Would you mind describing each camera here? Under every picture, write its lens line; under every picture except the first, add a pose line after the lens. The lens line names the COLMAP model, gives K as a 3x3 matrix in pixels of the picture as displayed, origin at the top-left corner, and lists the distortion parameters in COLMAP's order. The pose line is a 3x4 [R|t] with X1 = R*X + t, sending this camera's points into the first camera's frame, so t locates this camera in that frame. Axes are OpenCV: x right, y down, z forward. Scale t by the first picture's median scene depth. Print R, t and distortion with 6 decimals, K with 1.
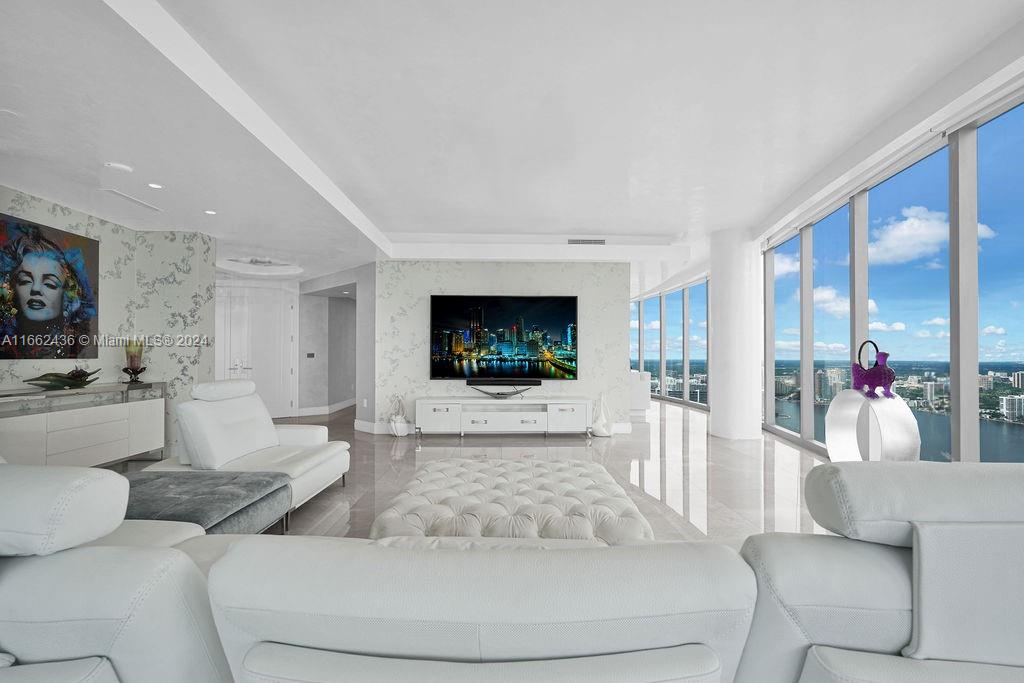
lens RADIAL K [[442.6, 0, 512.0], [0, 442.6, 356.6], [0, 0, 1]] dist [0.001046, 0.000138]
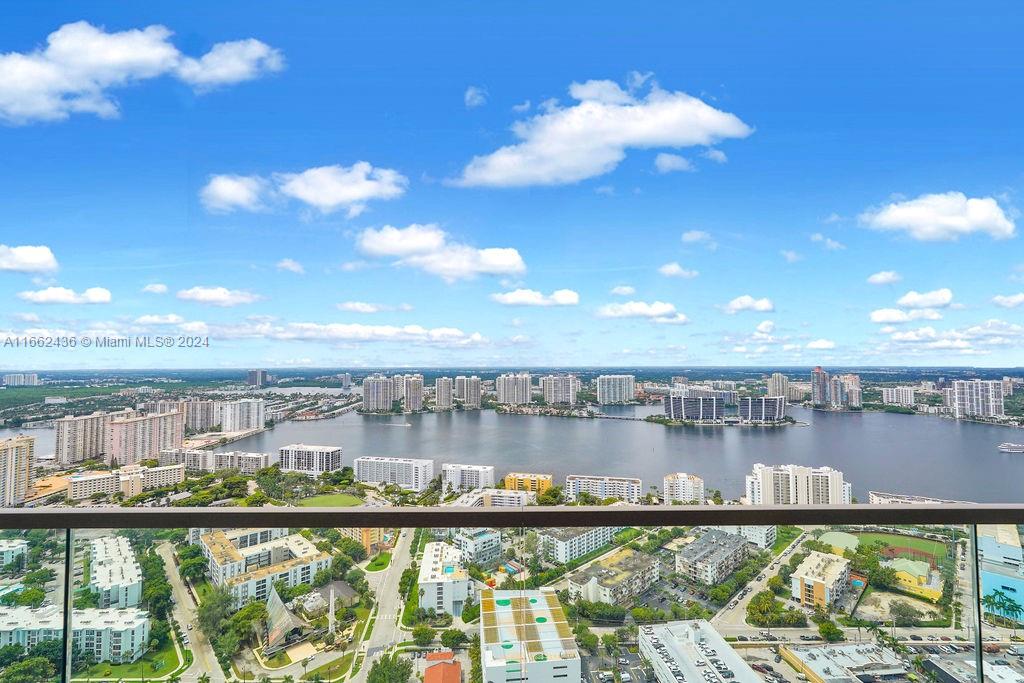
lens RADIAL K [[457.5, 0, 498.2], [0, 457.5, 358.7], [0, 0, 1]] dist [0.000003, 0.000097]
pose [[0.999675, -0.006725, -0.024604, 0.802223], [0.006438, 0.999911, -0.011718, 0.014334], [0.024681, 0.011556, 0.999629, 0.430097]]
